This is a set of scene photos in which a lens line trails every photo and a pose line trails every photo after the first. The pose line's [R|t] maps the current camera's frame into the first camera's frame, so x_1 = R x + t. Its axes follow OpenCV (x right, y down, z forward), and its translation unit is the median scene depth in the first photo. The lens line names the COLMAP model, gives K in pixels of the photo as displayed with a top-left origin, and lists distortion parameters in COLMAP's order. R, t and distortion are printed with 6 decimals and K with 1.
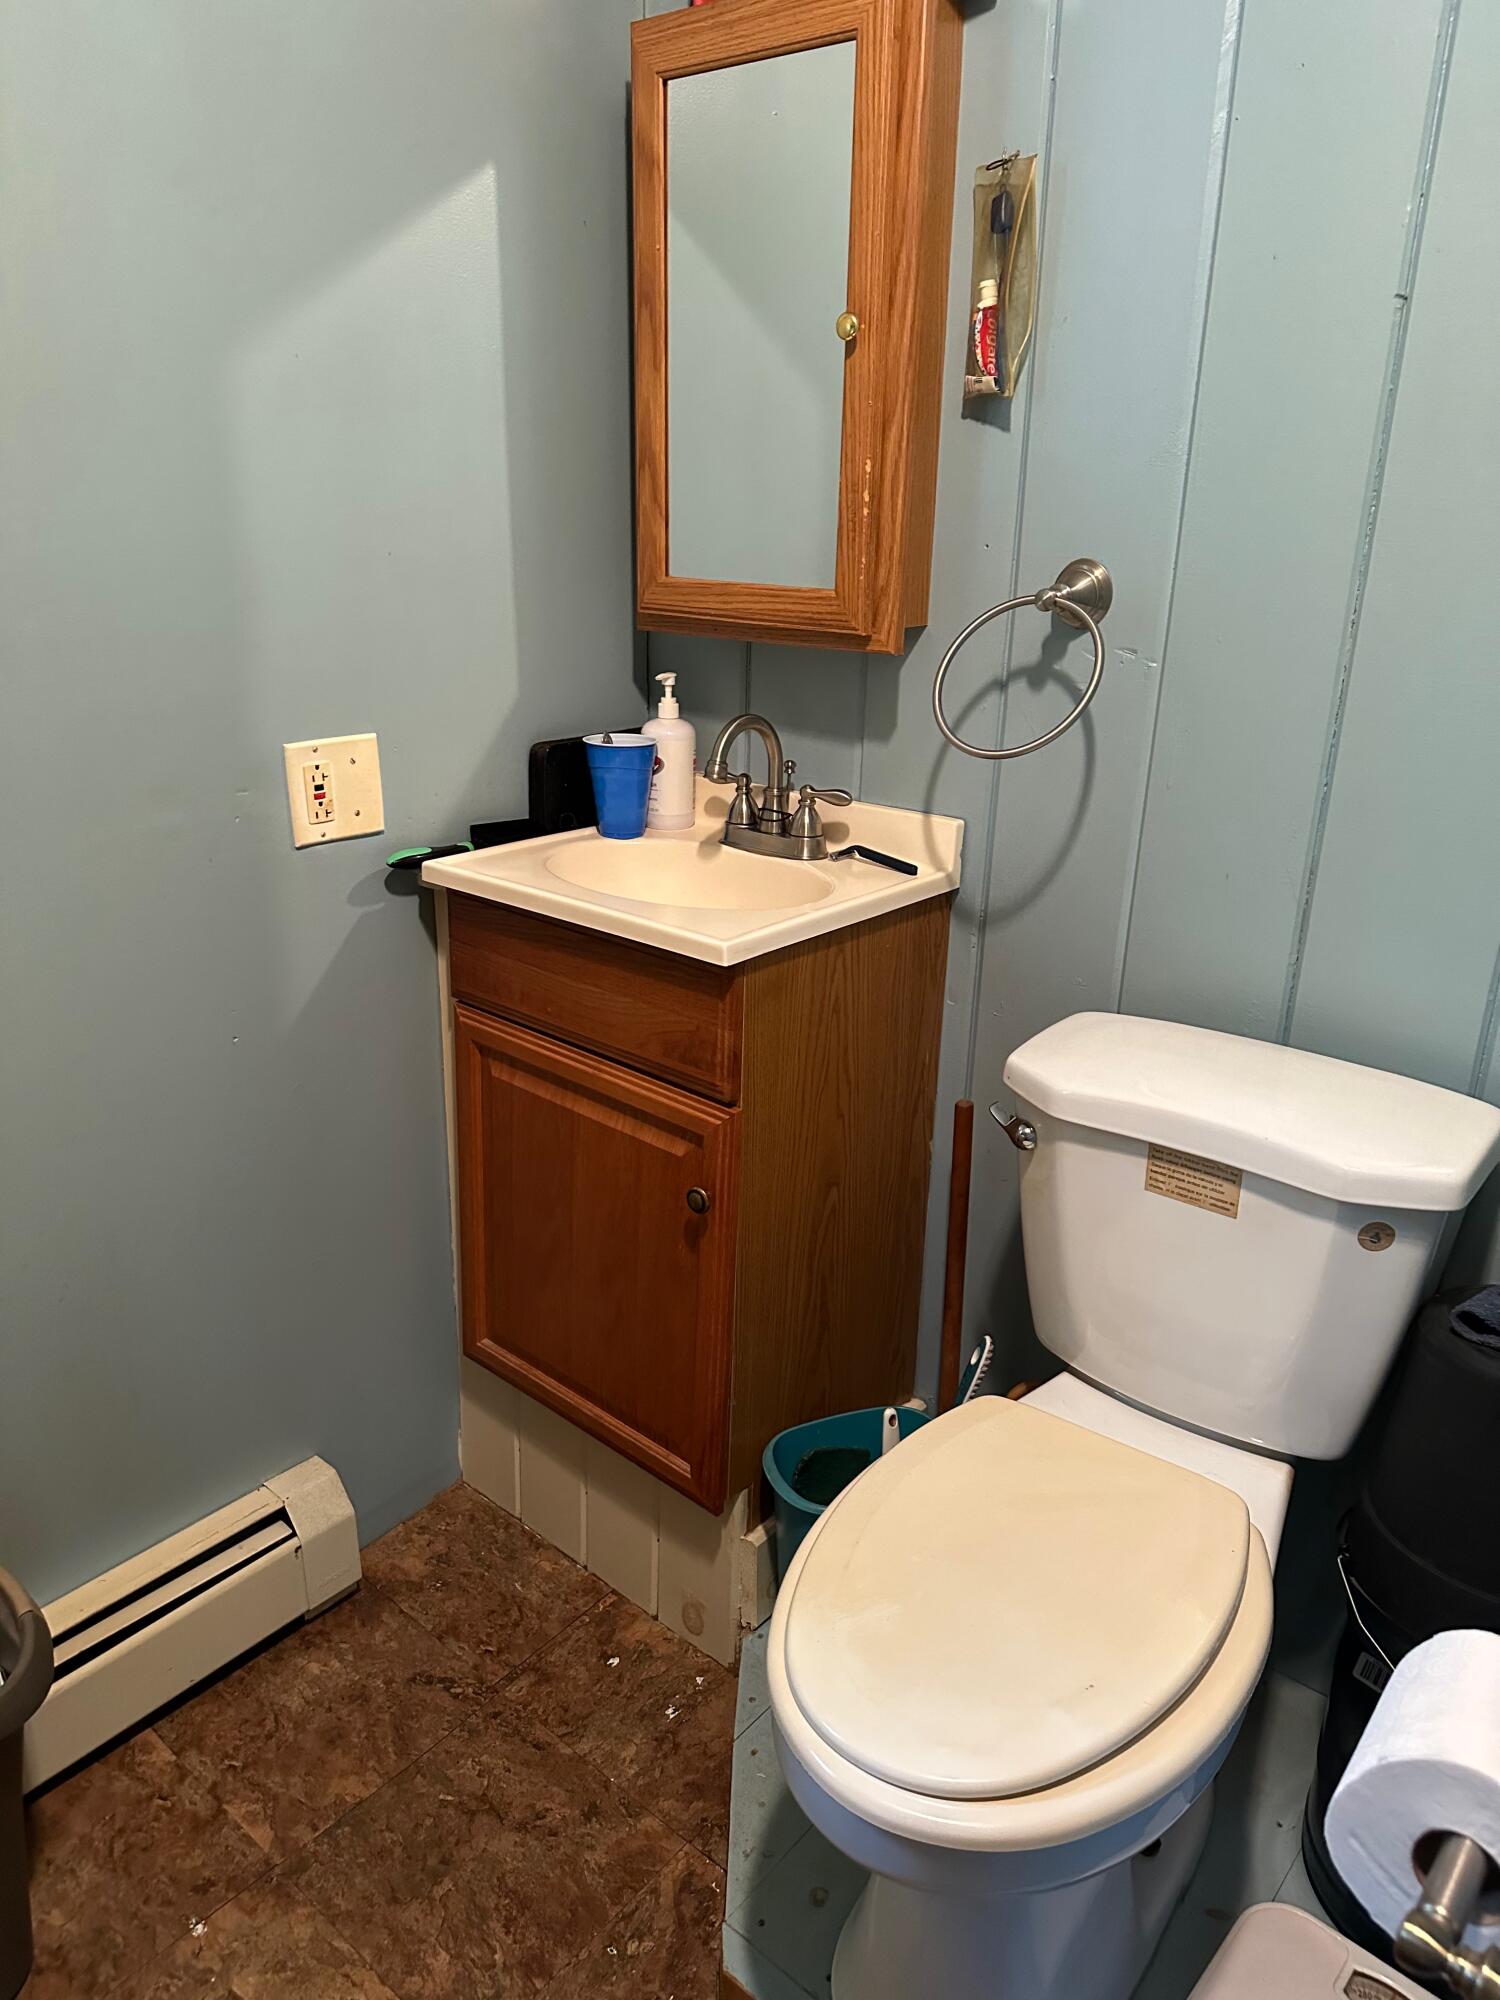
lens RADIAL K [[1403.2, 0, 738.4], [0, 1403.2, 1001.1], [0, 0, 1]] dist [0.031204, -0.050244]
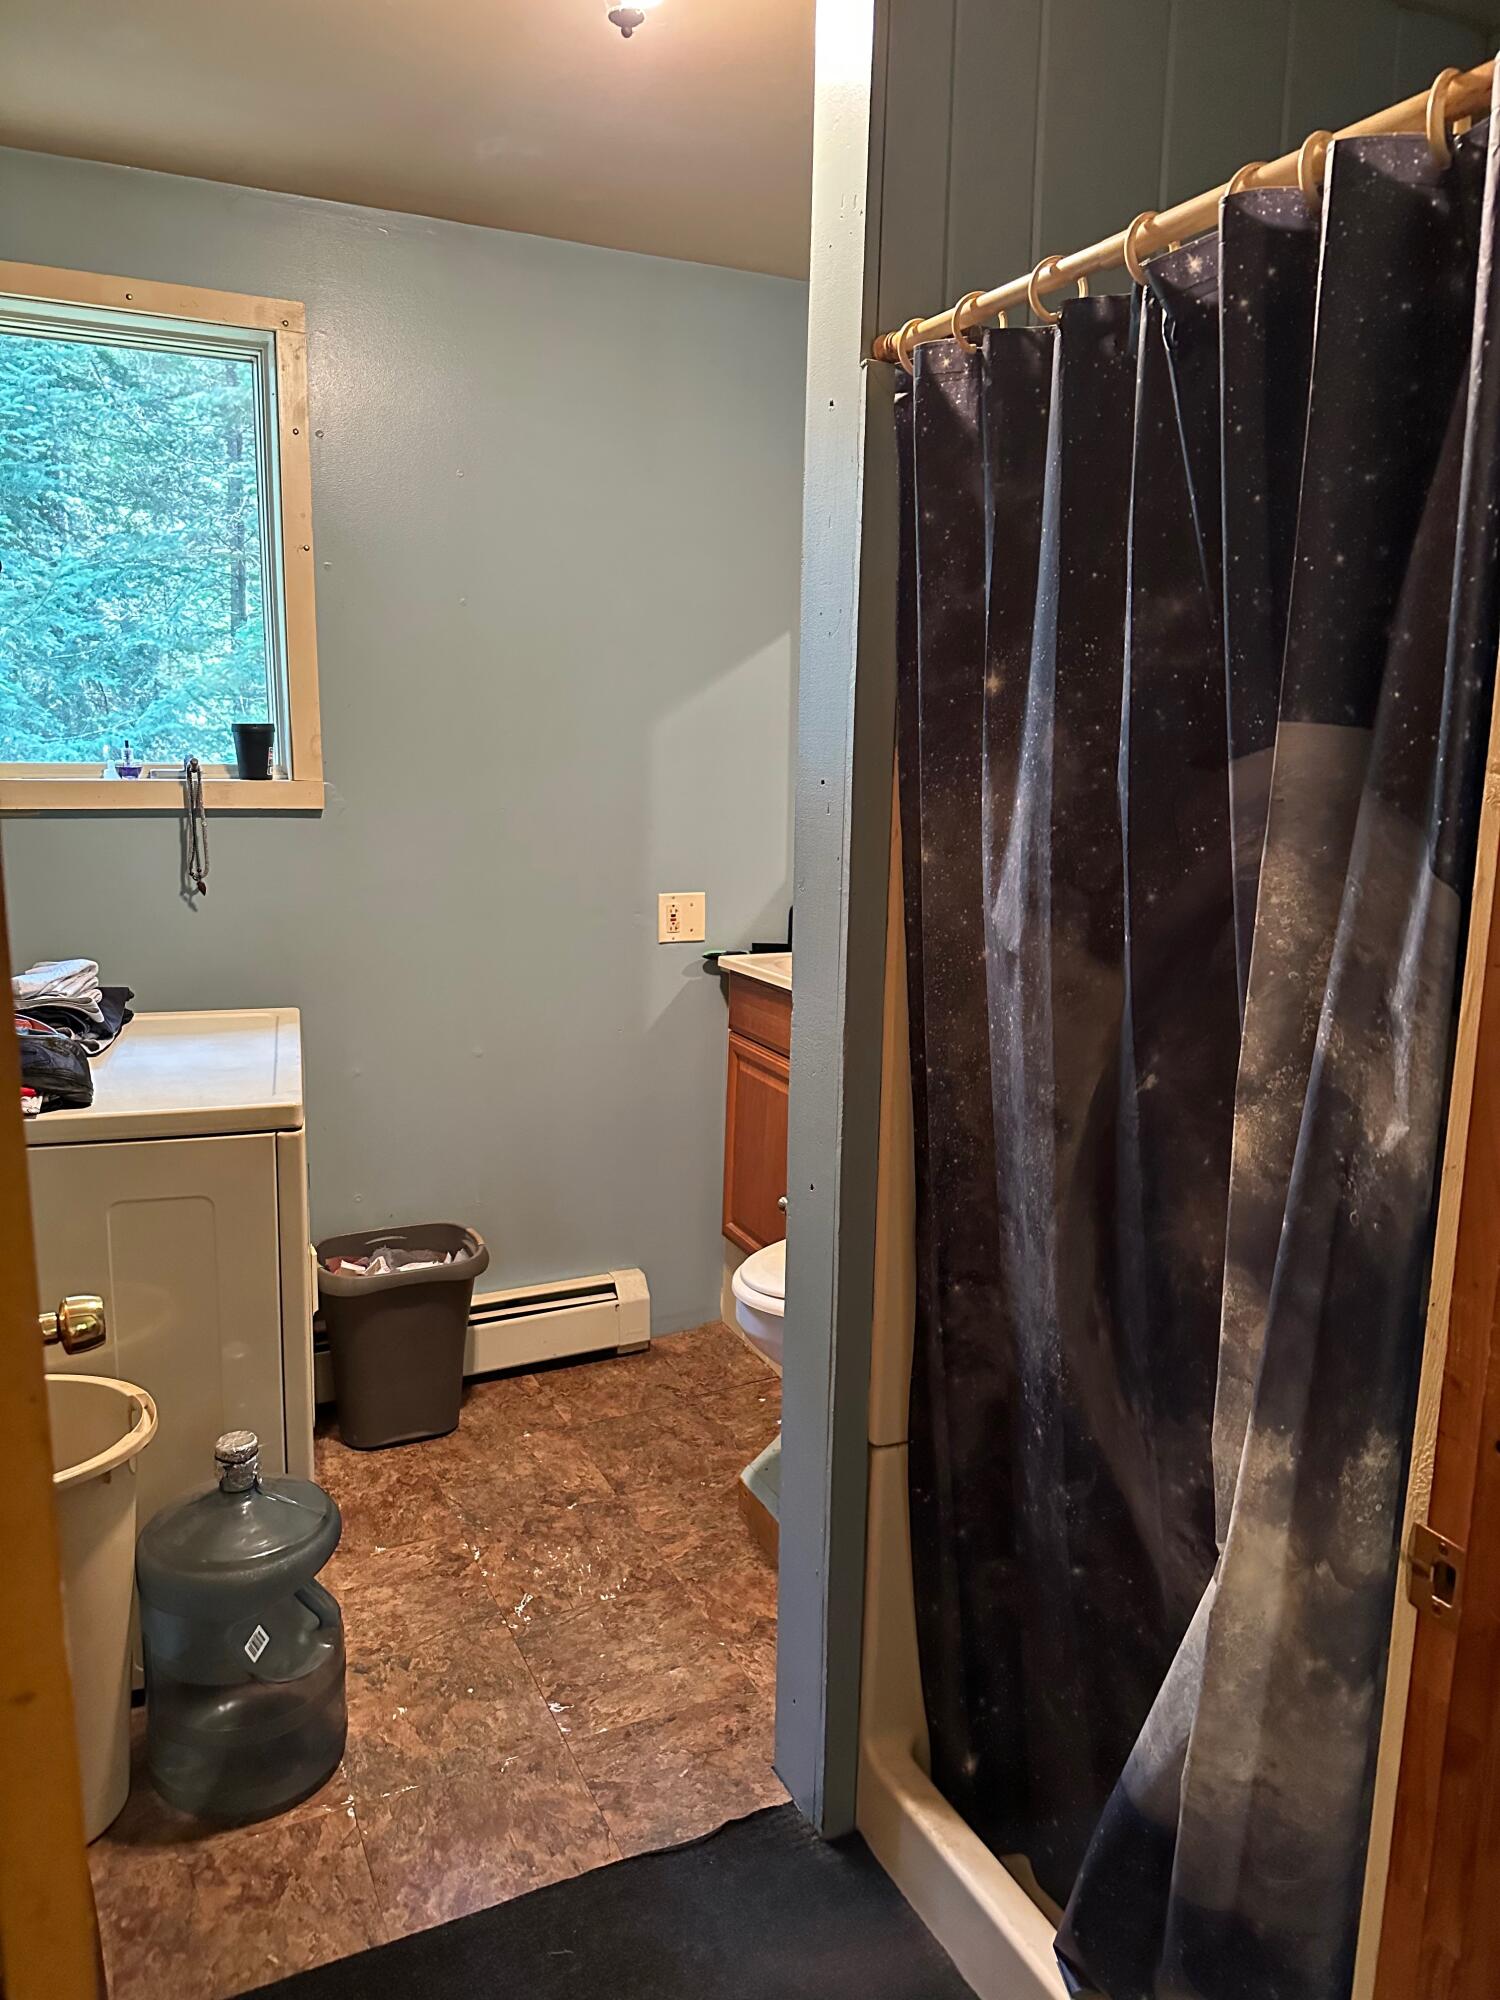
lens RADIAL K [[1405.9, 0, 745.3], [0, 1405.9, 969.0], [0, 0, 1]] dist [0.115354, -0.103424]
pose [[0.914546, 0.064669, -0.399280, 0.610675], [-0.136848, 0.978393, -0.154985, 0.224338], [0.380630, 0.196381, 0.903635, -0.794611]]
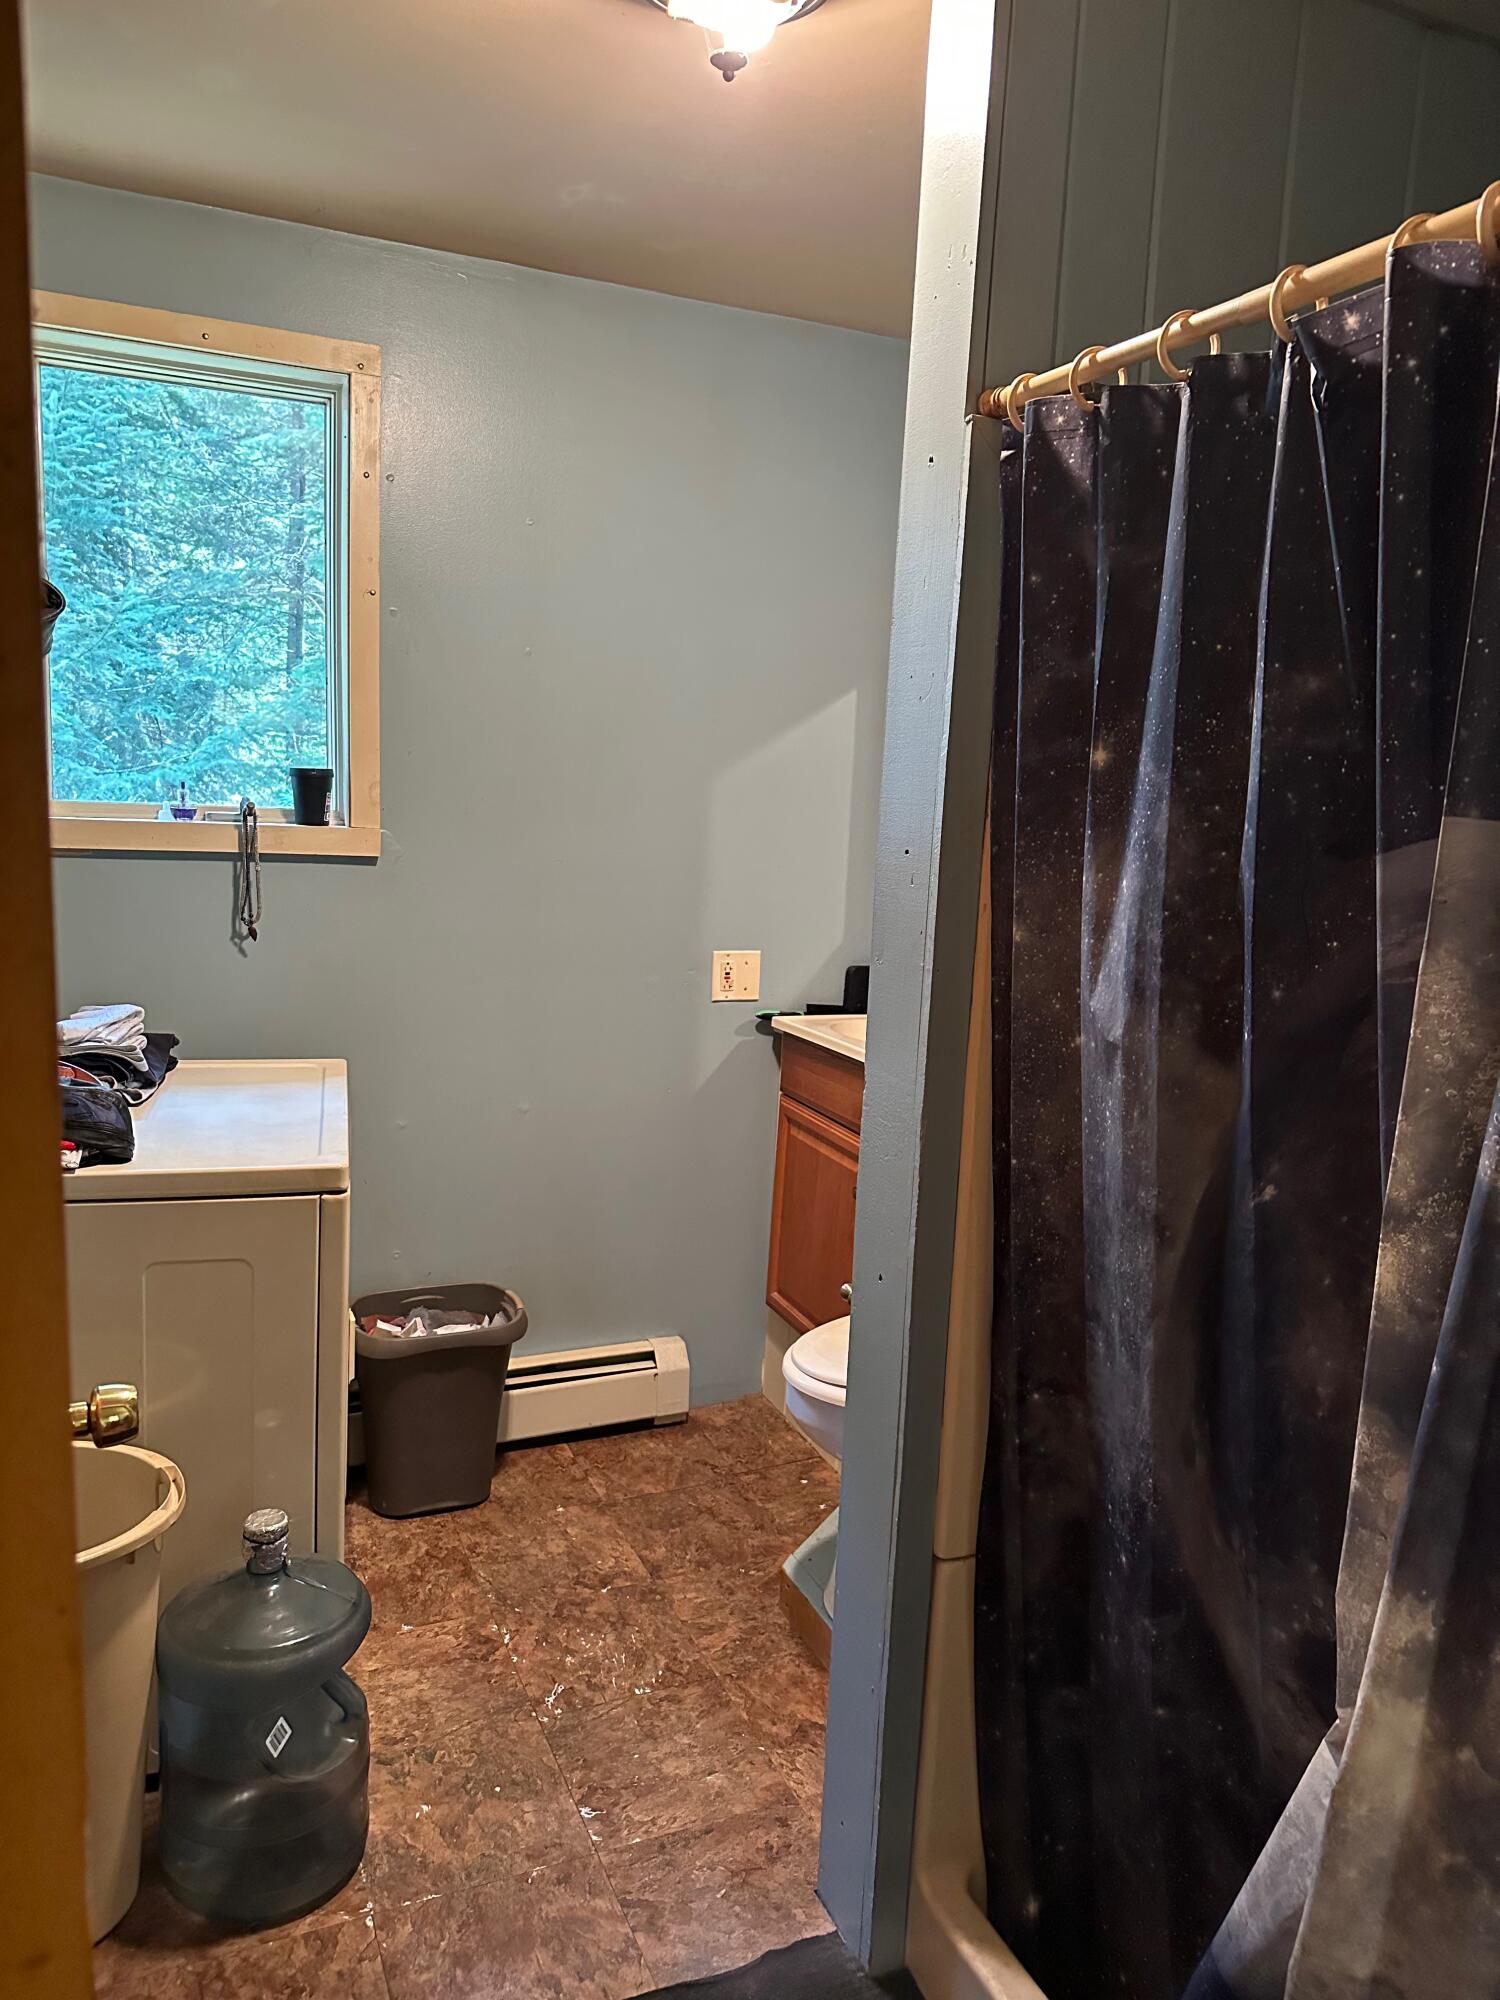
lens RADIAL K [[1403.3, 0, 750.8], [0, 1403.3, 980.2], [0, 0, 1]] dist [0.092502, -0.066780]
pose [[0.904309, 0.085147, -0.418300, 0.556575], [-0.172490, 0.969231, -0.175608, 0.198374], [0.390477, 0.230956, 0.891172, -0.758574]]
